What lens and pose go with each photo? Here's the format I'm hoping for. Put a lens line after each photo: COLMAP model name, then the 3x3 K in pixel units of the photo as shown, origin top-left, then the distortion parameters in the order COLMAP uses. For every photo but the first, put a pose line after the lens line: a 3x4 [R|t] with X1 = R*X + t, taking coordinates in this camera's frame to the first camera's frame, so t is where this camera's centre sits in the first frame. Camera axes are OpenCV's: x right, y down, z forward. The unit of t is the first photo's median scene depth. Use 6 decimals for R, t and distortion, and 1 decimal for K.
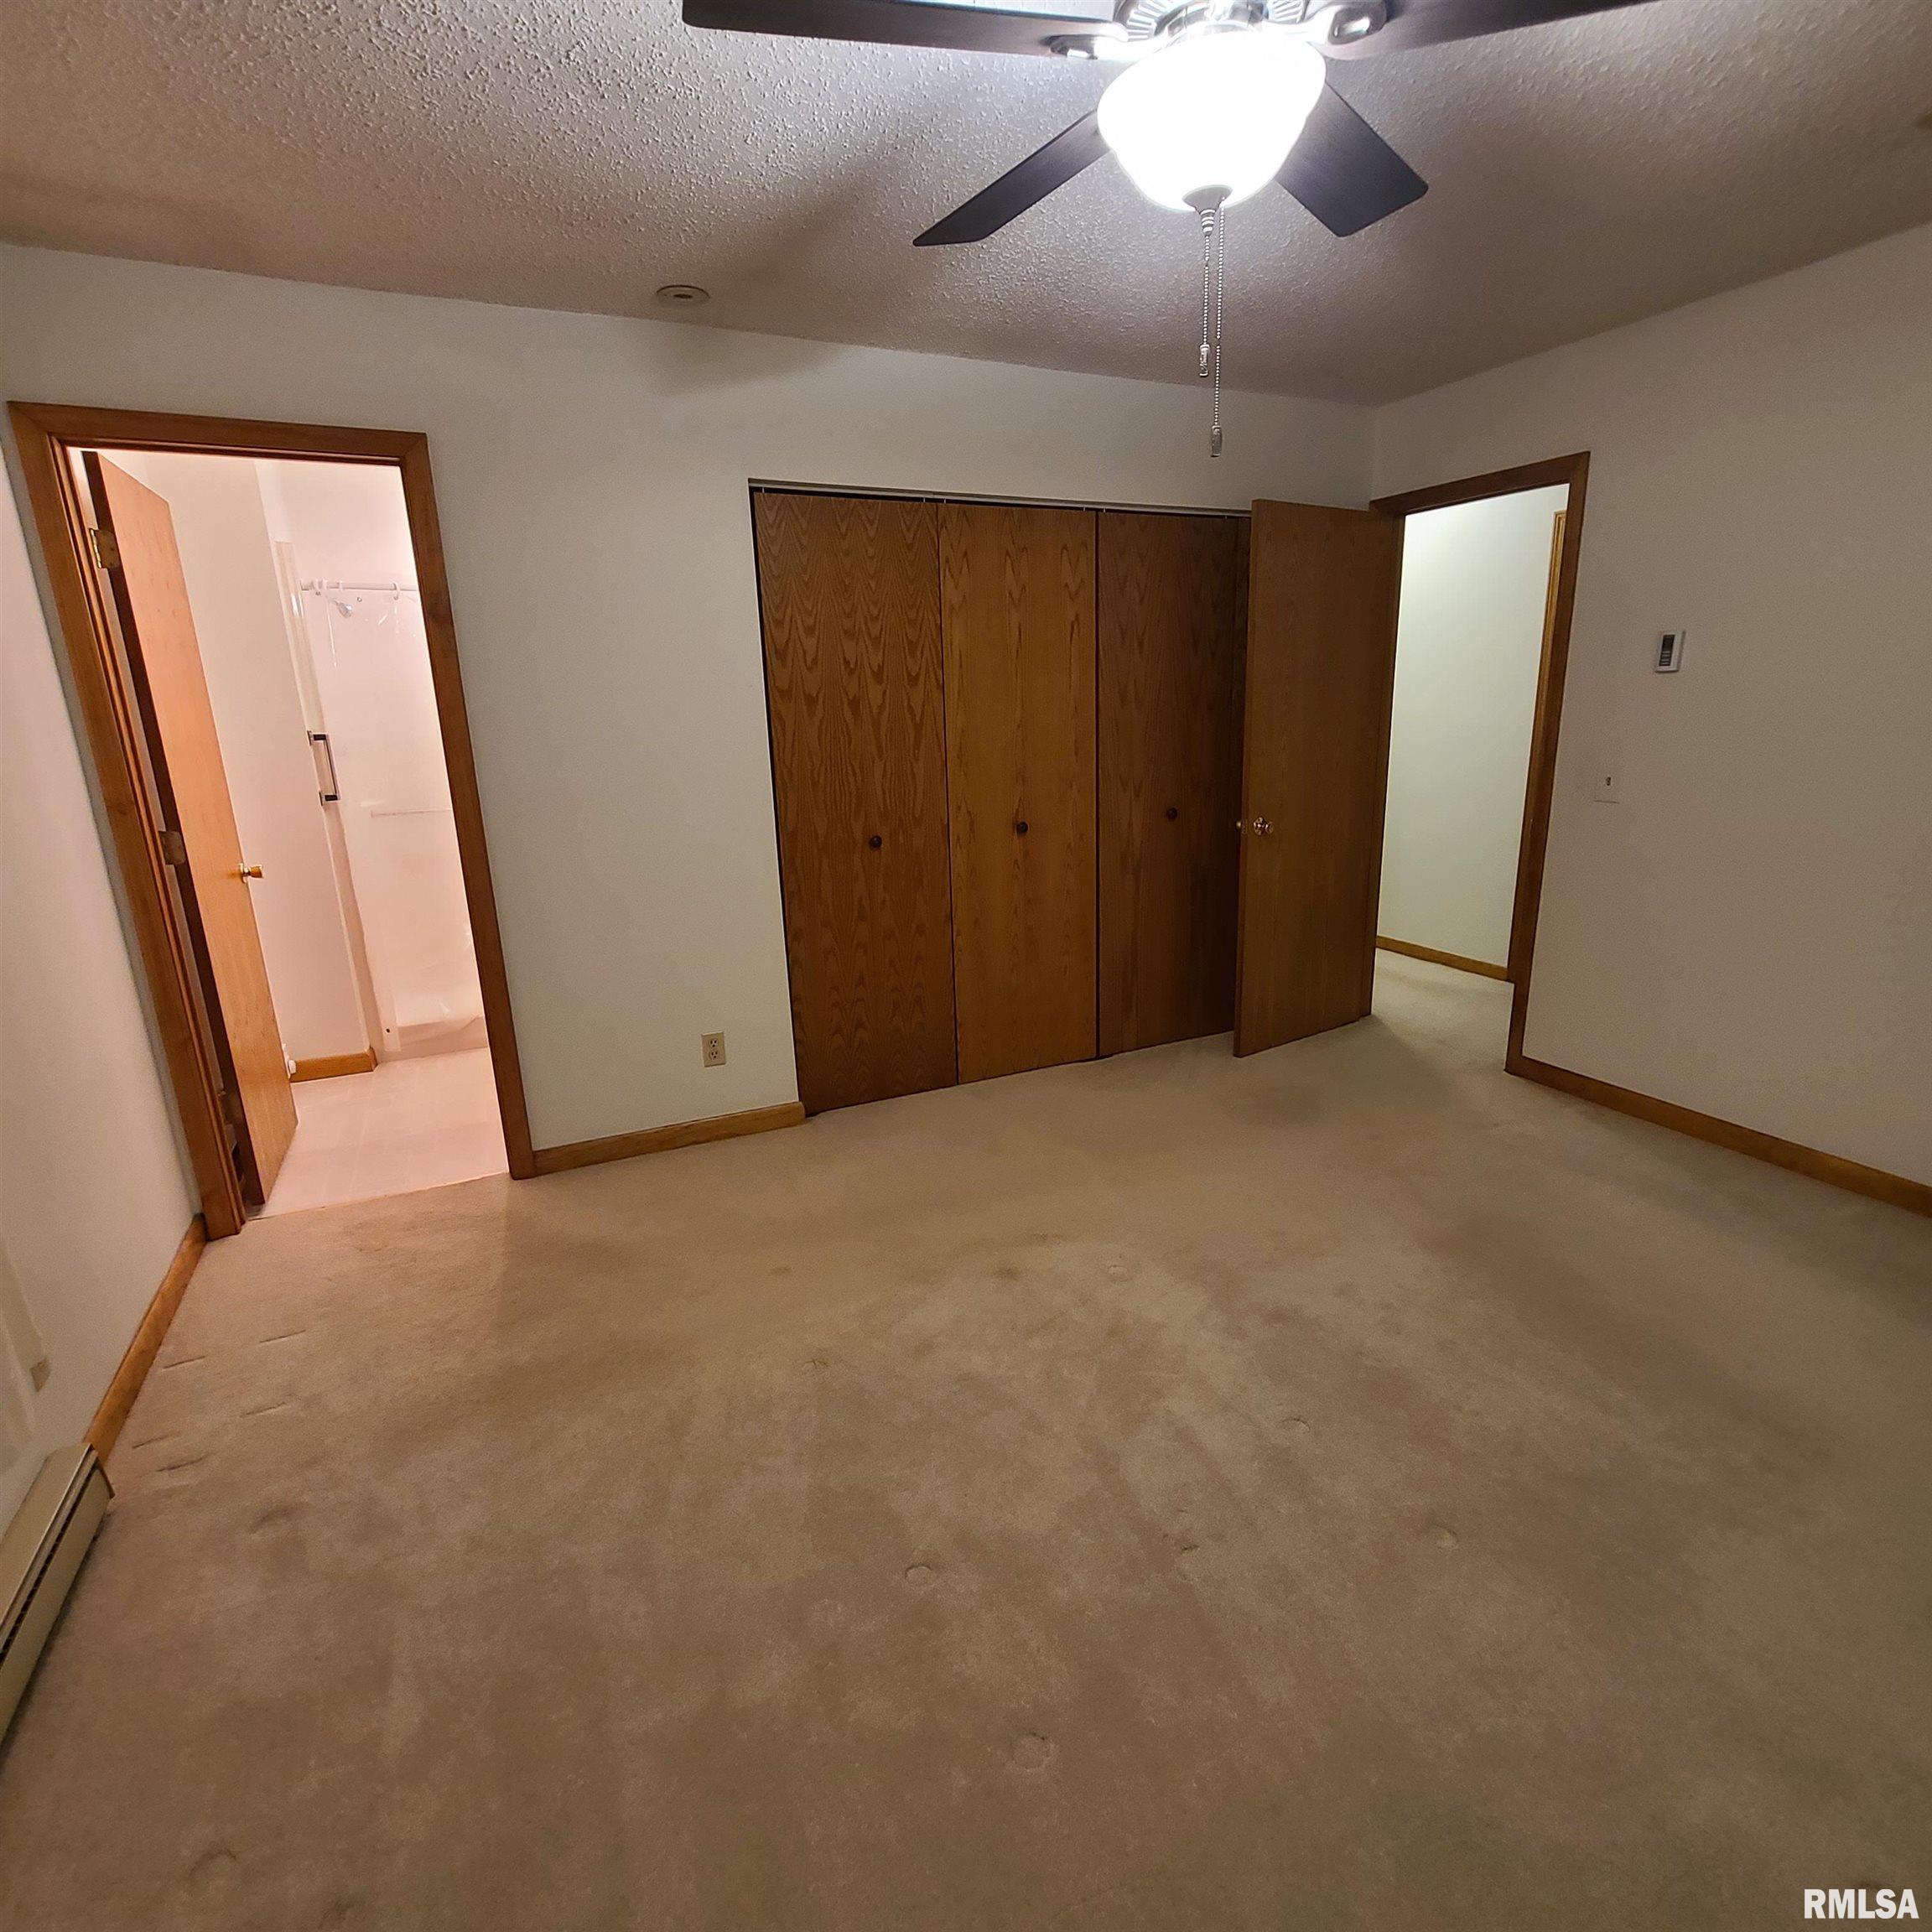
lens RADIAL K [[1044.6, 0, 984.3], [0, 1044.6, 969.5], [0, 0, 1]] dist [0.001018, -0.001152]
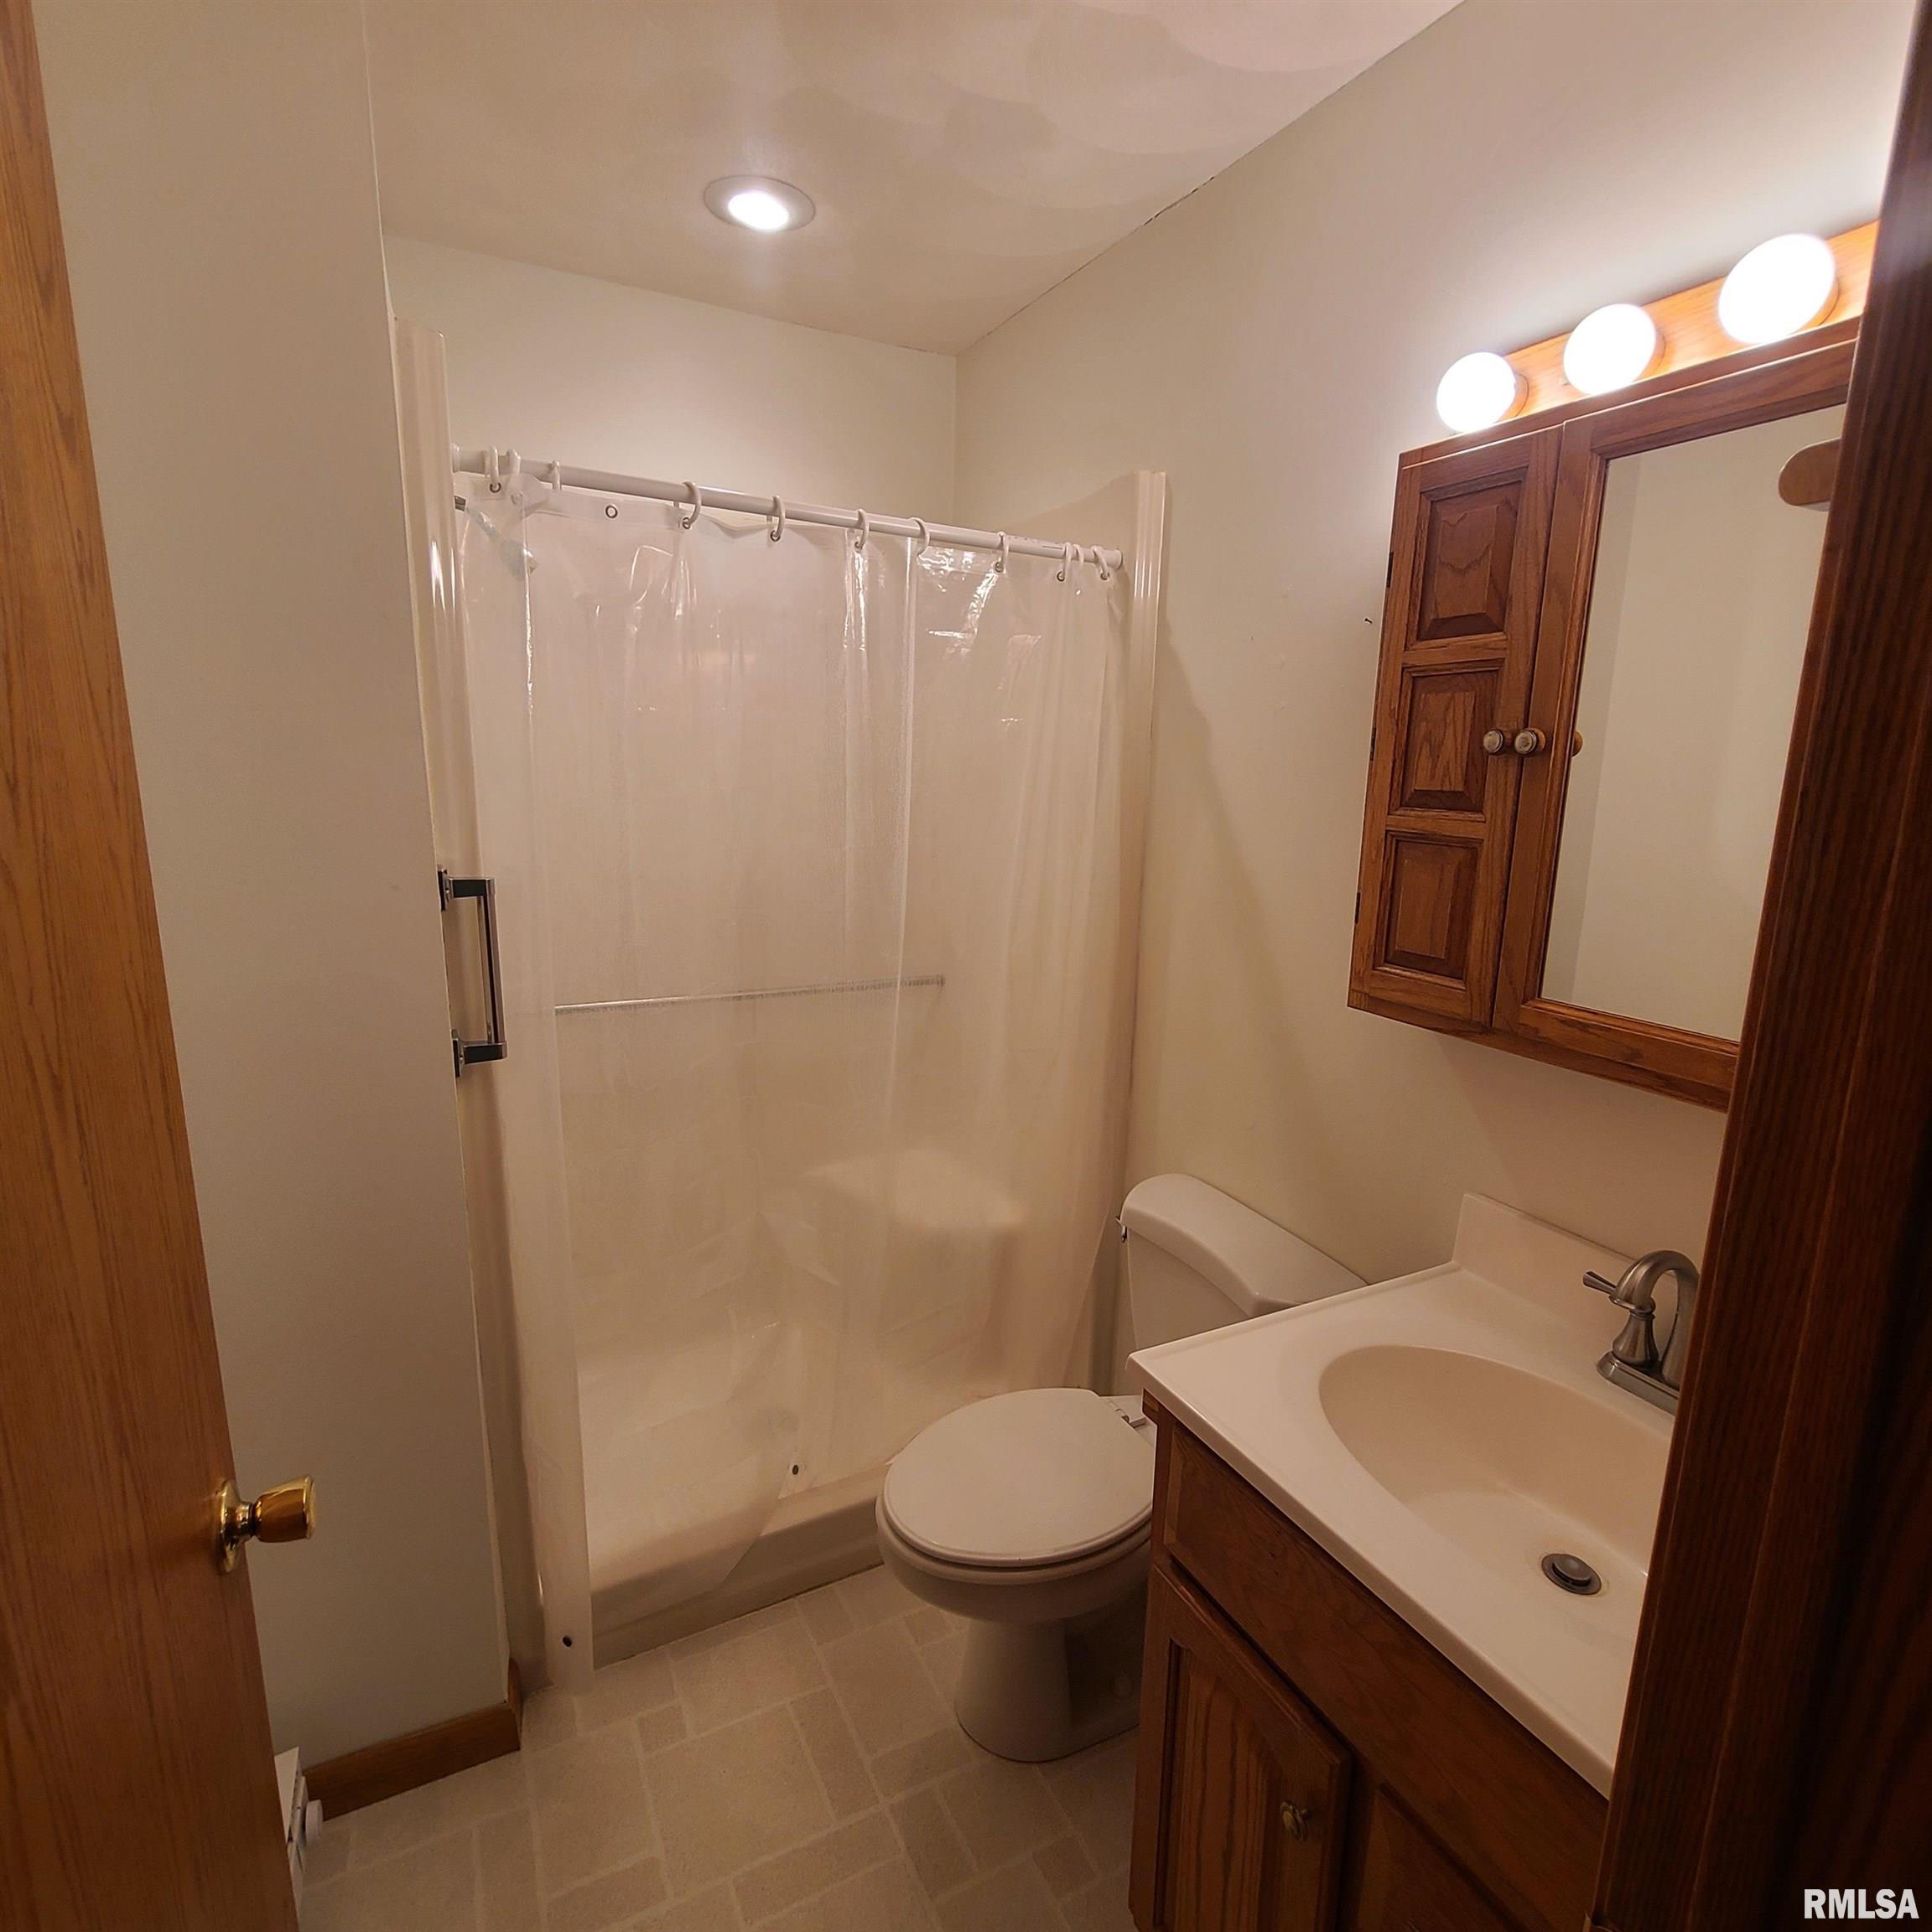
lens RADIAL K [[1044.6, 0, 984.3], [0, 1044.6, 969.5], [0, 0, 1]] dist [0.001018, -0.001152]
pose [[0.998334, 0.044307, 0.036966, -0.473968], [-0.042129, 0.997441, -0.057762, -0.181683], [-0.039431, 0.056108, 0.997646, 0.643279]]
